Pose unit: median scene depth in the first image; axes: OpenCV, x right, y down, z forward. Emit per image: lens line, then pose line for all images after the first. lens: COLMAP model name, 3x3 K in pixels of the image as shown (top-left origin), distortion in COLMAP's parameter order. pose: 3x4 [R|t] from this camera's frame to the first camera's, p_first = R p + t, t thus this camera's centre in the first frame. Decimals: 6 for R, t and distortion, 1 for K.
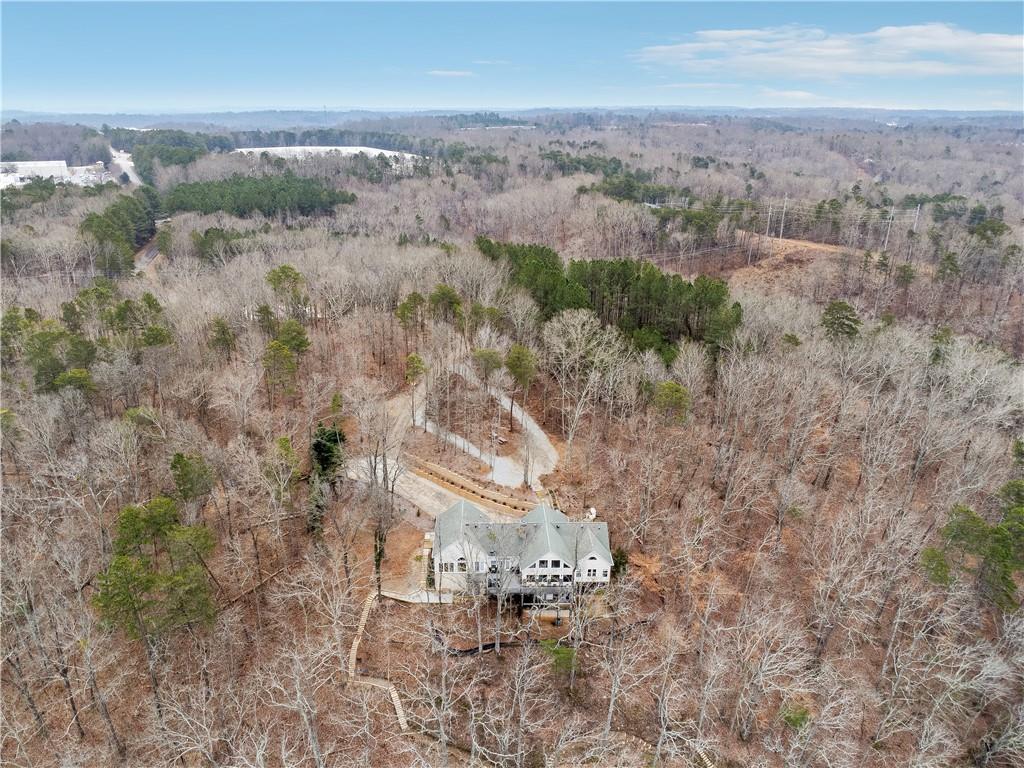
lens RADIAL K [[750.3, 0, 507.4], [0, 750.3, 383.8], [0, 0, 1]] dist [0.006728, -0.001891]
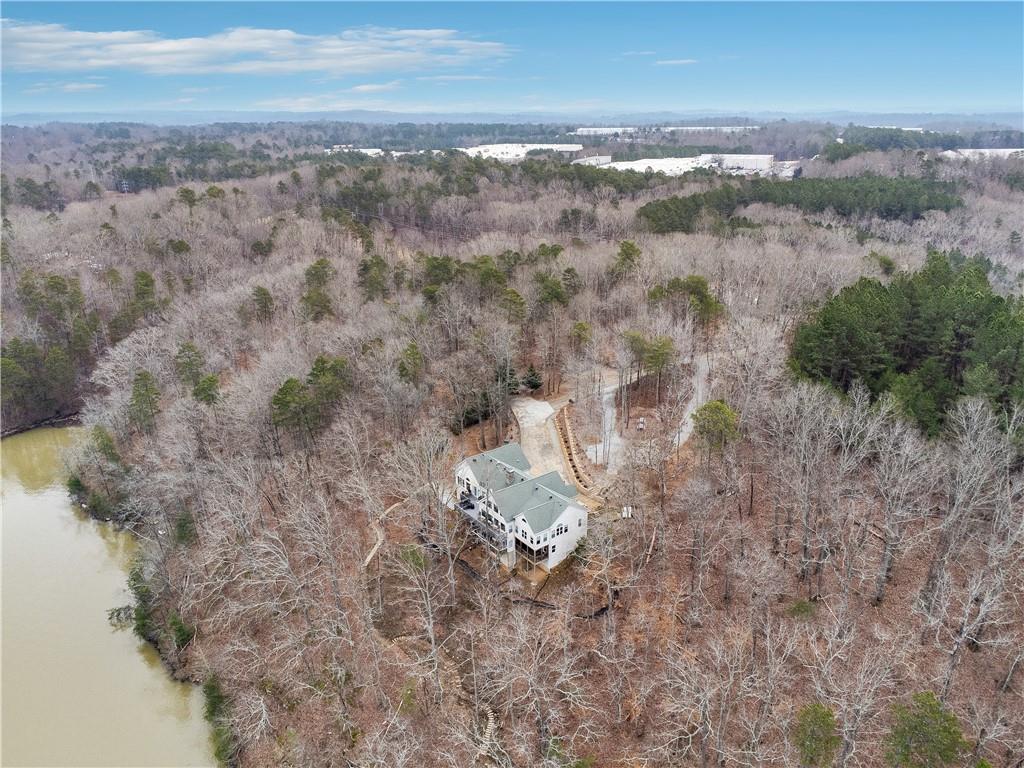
lens RADIAL K [[750.3, 0, 507.4], [0, 750.3, 383.8], [0, 0, 1]] dist [0.006728, -0.001891]
pose [[0.568247, 0.273391, -0.776114, 0.174295], [-0.273641, 0.952296, 0.135101, -0.018110], [0.776026, 0.135606, 0.615950, 0.058997]]
